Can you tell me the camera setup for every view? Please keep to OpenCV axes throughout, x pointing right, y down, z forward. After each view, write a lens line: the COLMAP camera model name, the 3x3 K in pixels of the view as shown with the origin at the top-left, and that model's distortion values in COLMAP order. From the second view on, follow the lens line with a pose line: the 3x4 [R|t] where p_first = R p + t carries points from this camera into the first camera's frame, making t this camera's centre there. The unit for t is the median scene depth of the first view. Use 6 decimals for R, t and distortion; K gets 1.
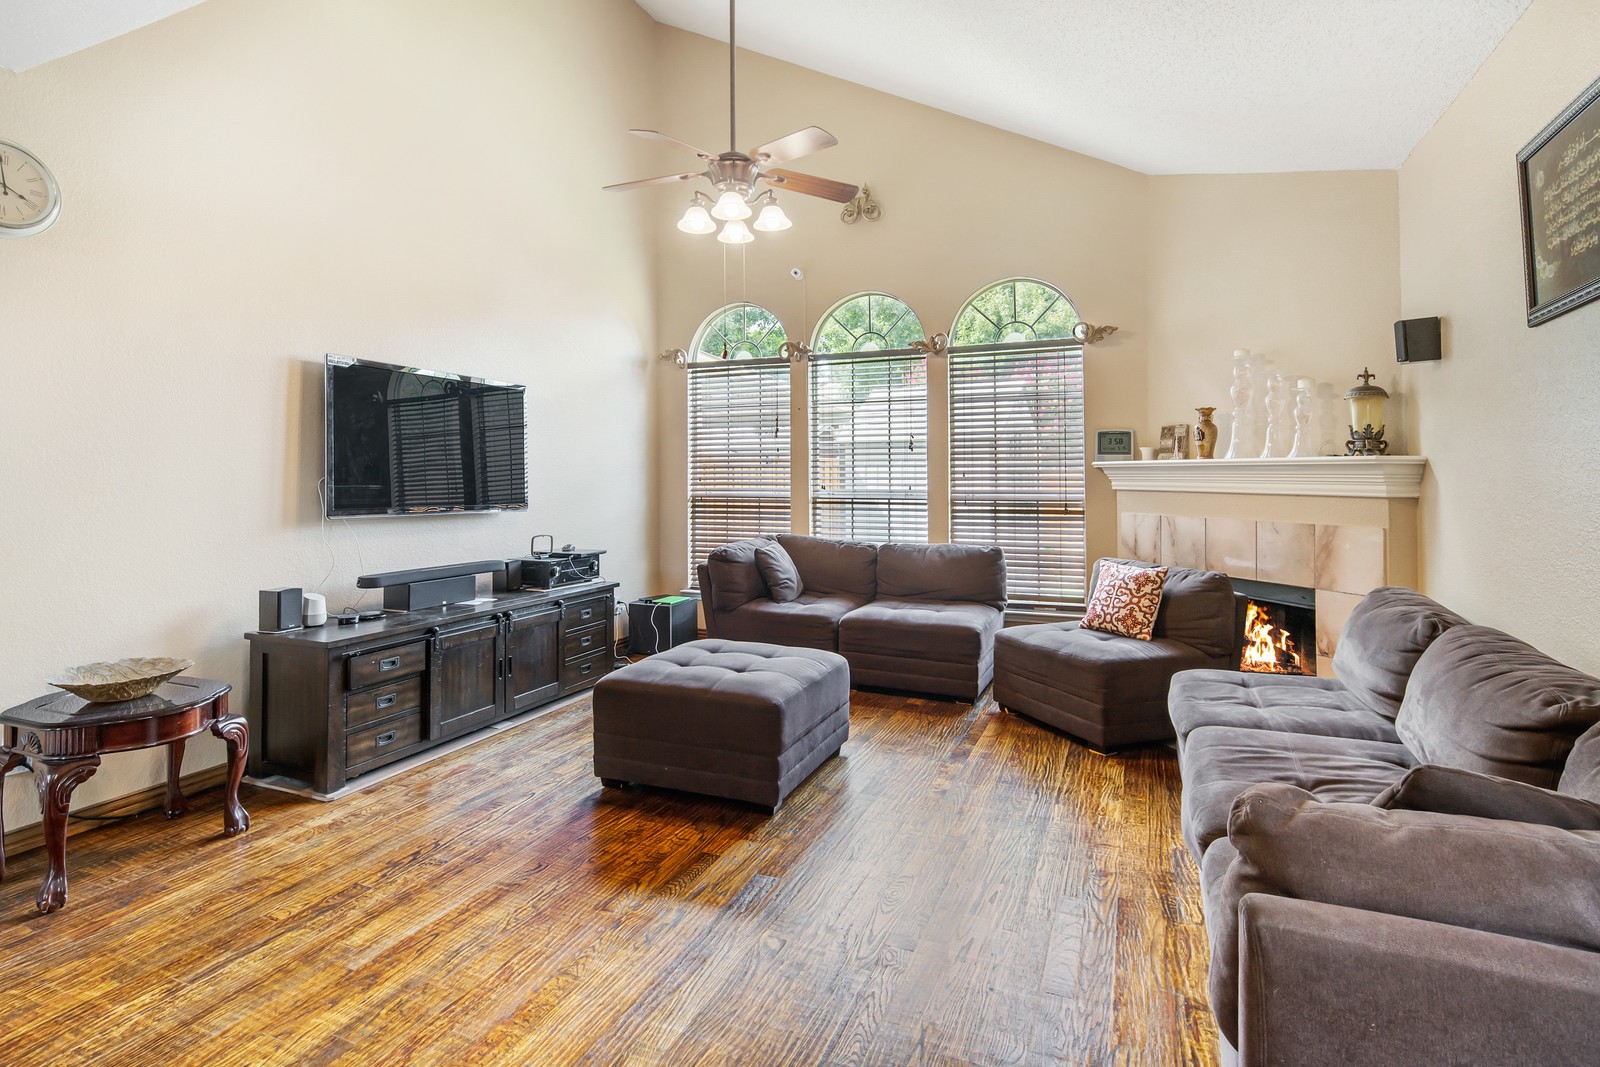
lens RADIAL K [[784.5, 0, 808.3], [0, 784.5, 456.7], [0, 0, 1]] dist [0.002139, -0.000517]
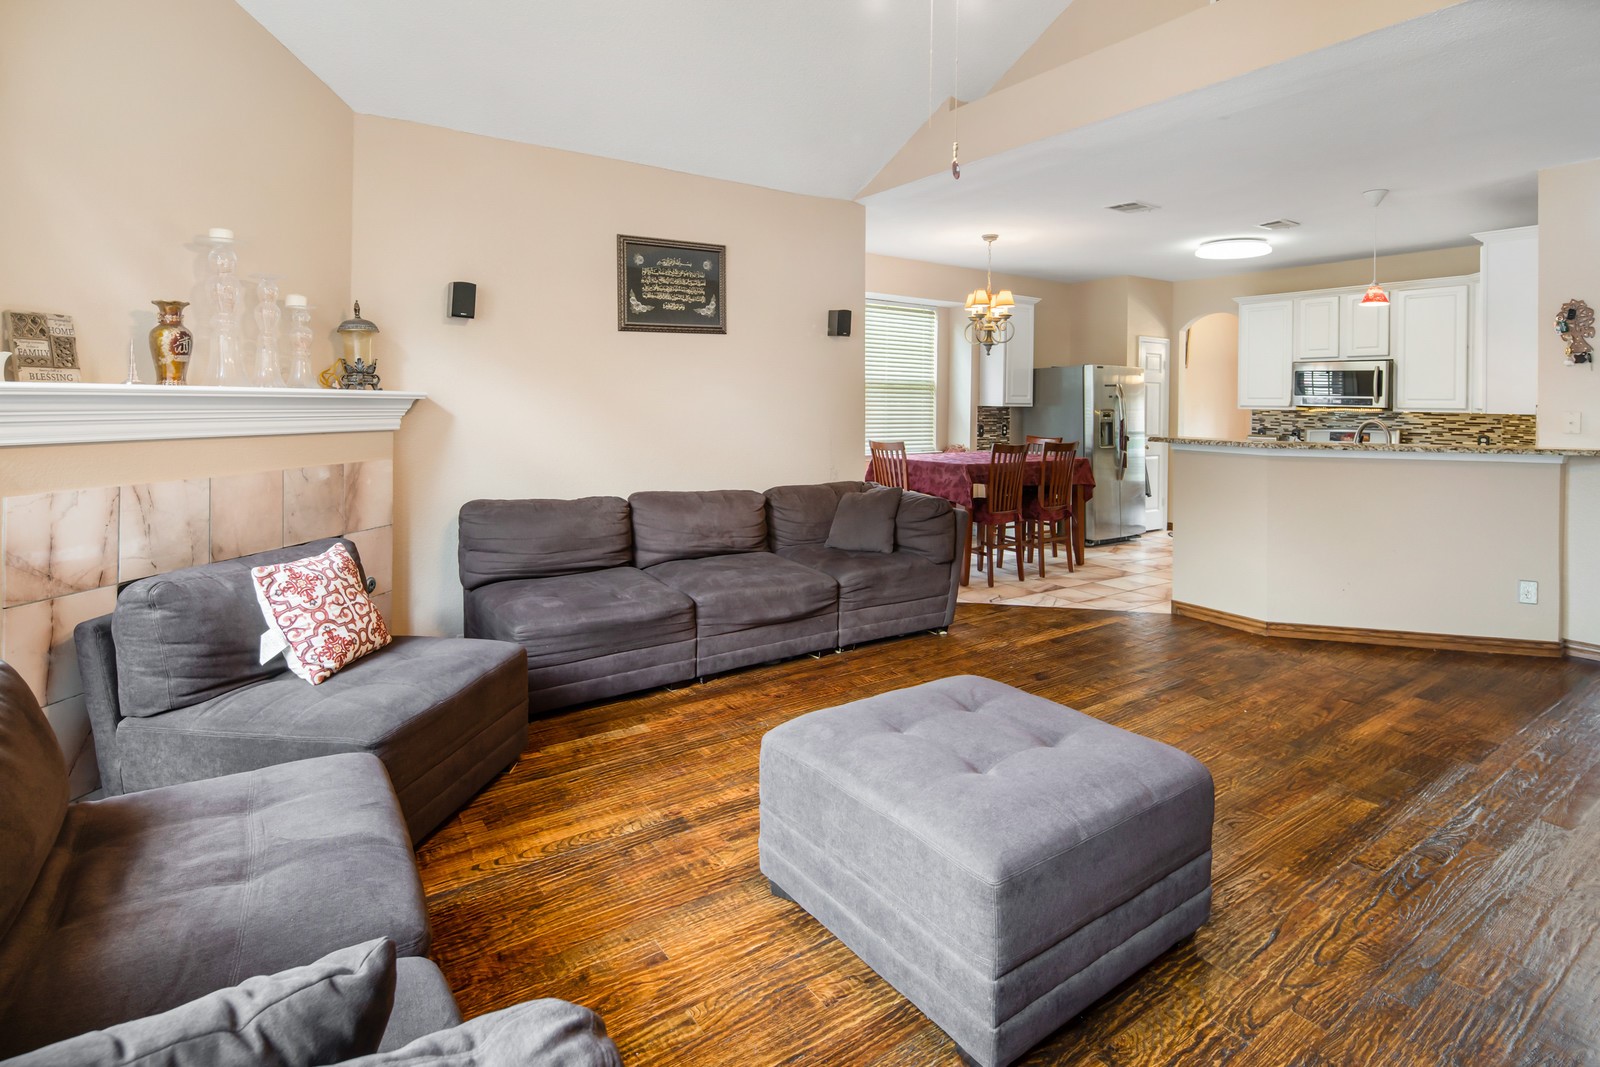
lens RADIAL K [[784.5, 0, 797.7], [0, 784.5, 405.5], [0, 0, 1]] dist [0.002139, -0.000517]
pose [[-0.839370, -0.013545, 0.543392, -0.261163], [-0.025879, 0.999552, -0.015059, 0.016971], [-0.542944, -0.026703, -0.839344, 1.342793]]
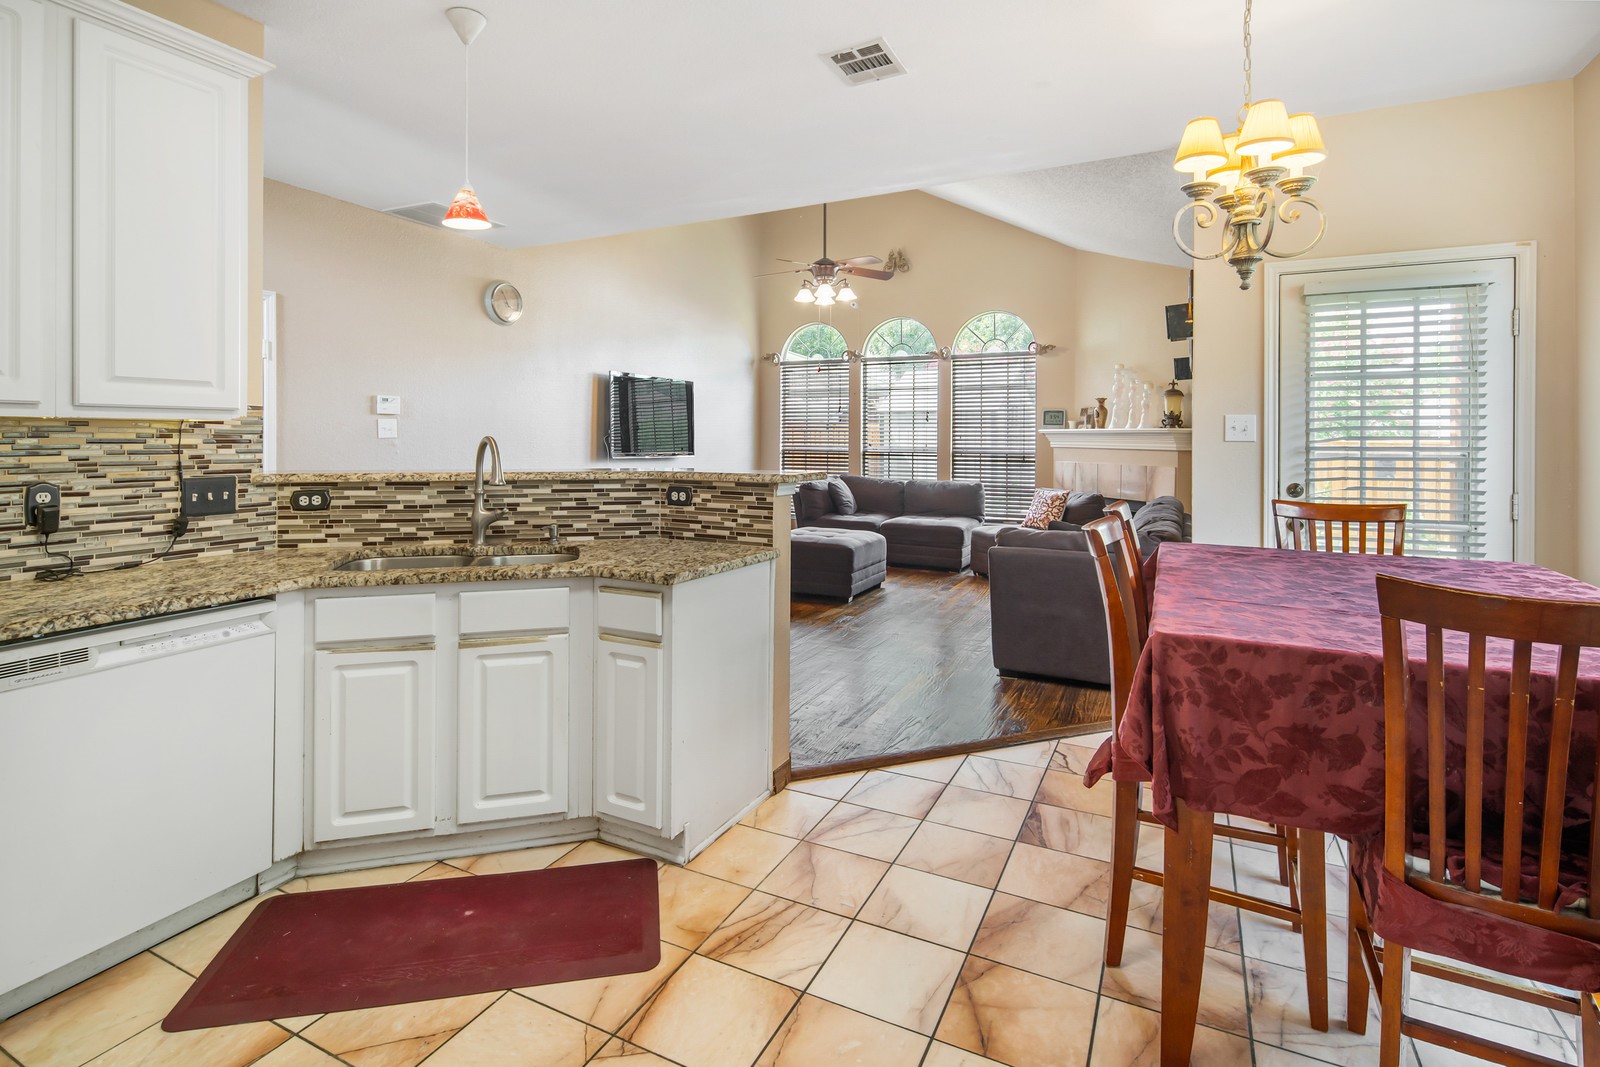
lens RADIAL K [[784.5, 0, 801.2], [0, 784.5, 440.9], [0, 0, 1]] dist [0.002139, -0.000517]
pose [[0.998419, 0.007295, -0.055729, -0.041820], [-0.005731, 0.999587, 0.028172, -0.015740], [0.055912, -0.027808, 0.998048, -0.761527]]
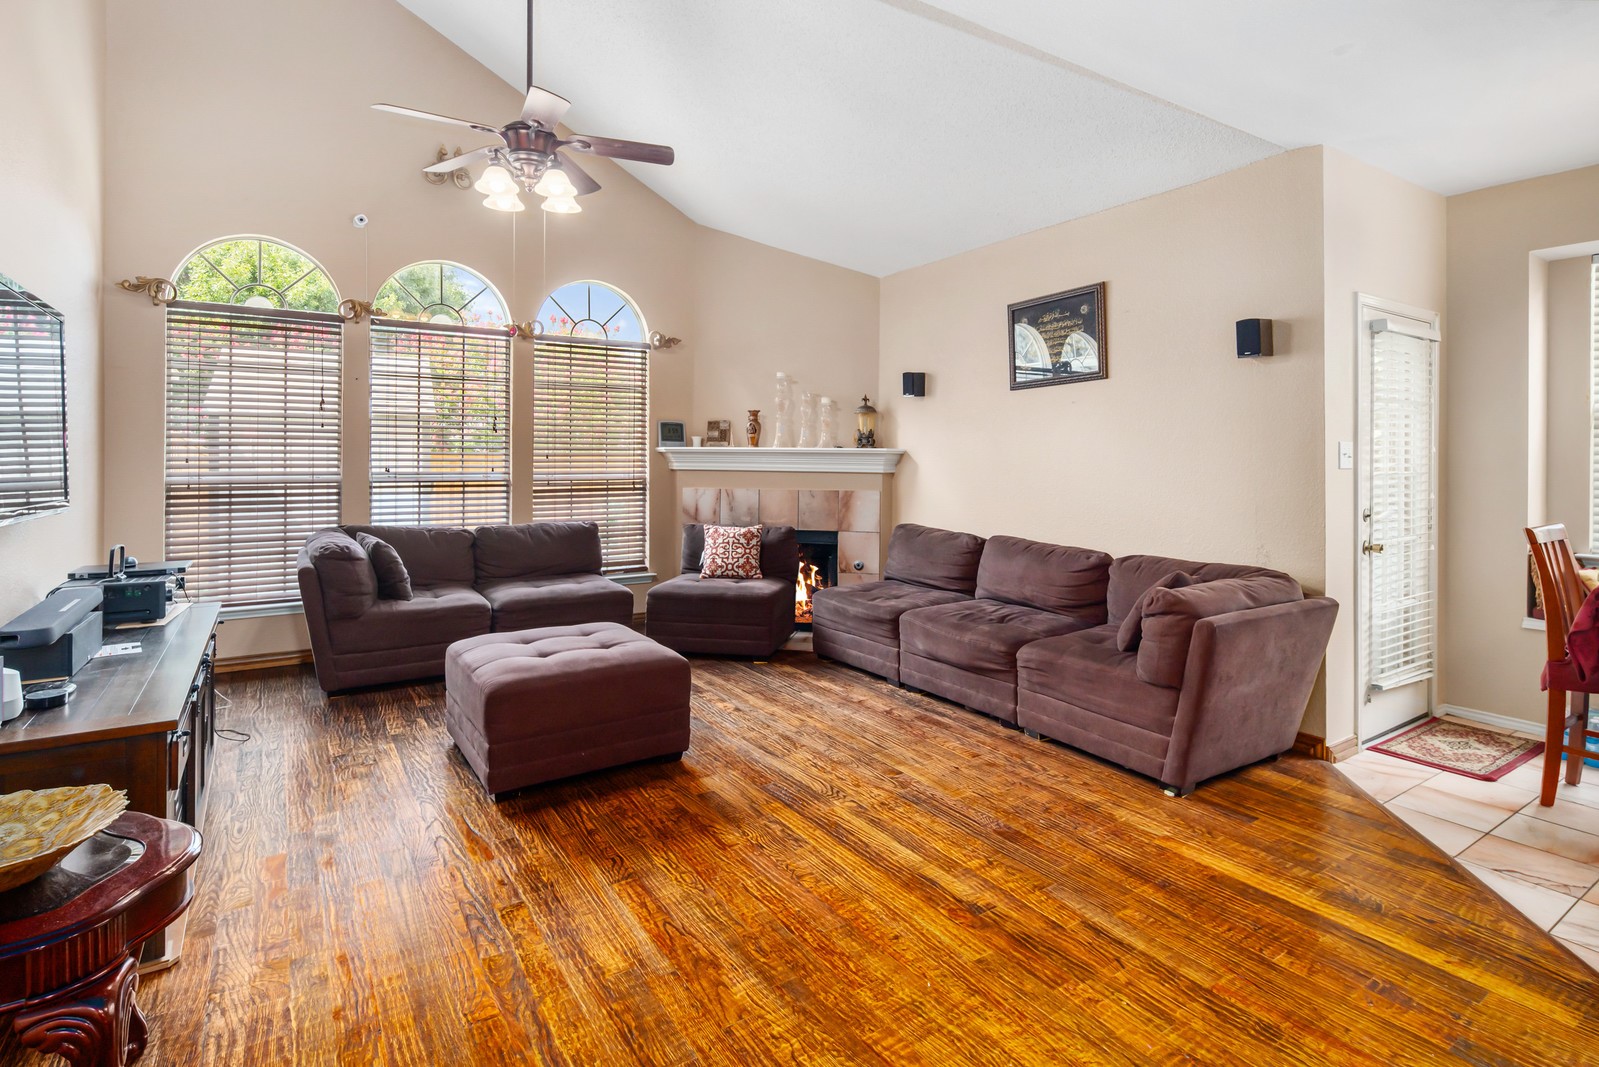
lens RADIAL K [[784.0, 0, 798.0], [0, 784.0, 451.0], [0, 0, 1]] dist [0.002139, -0.000517]
pose [[0.555691, 0.011154, 0.831314, -0.650268], [-0.027896, 0.999597, 0.005236, 0.000319], [-0.830921, -0.026100, 0.555778, 0.173670]]
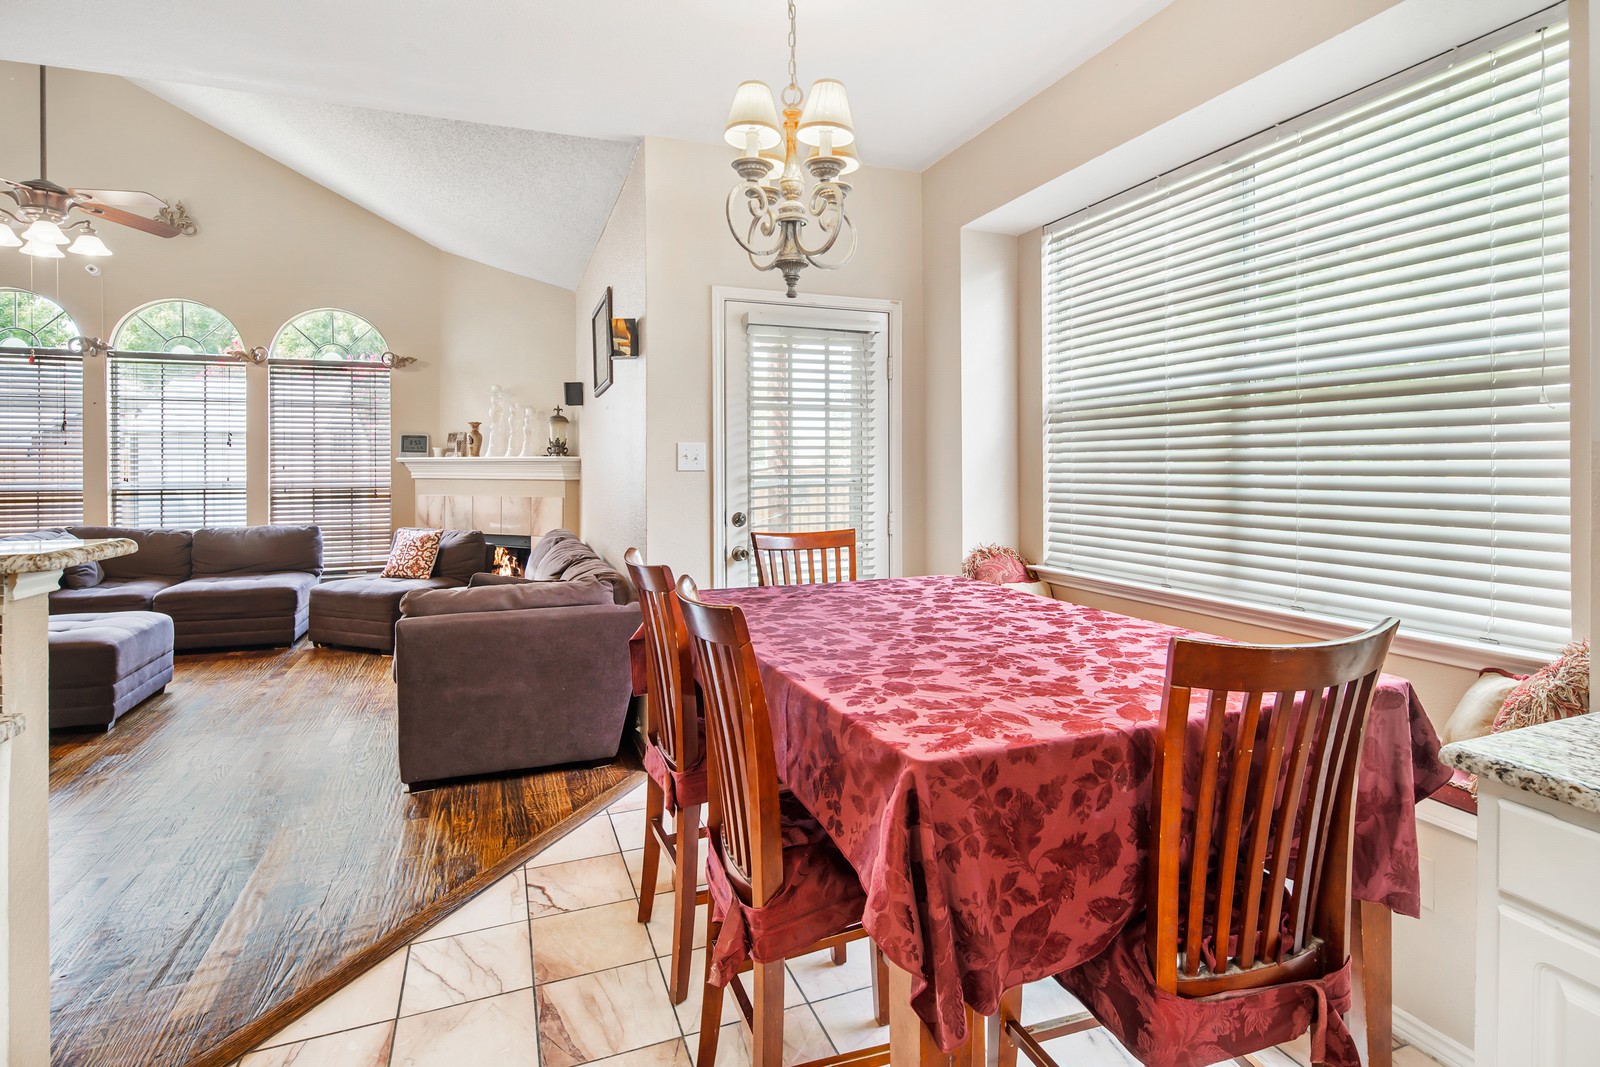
lens RADIAL K [[784.5, 0, 796.0], [0, 784.5, 465.7], [0, 0, 1]] dist [0.002139, -0.000517]
pose [[0.717441, 0.000513, 0.696619, -0.097658], [-0.015403, 0.999767, 0.015128, -0.012722], [-0.696449, -0.021584, 0.717282, -0.522867]]
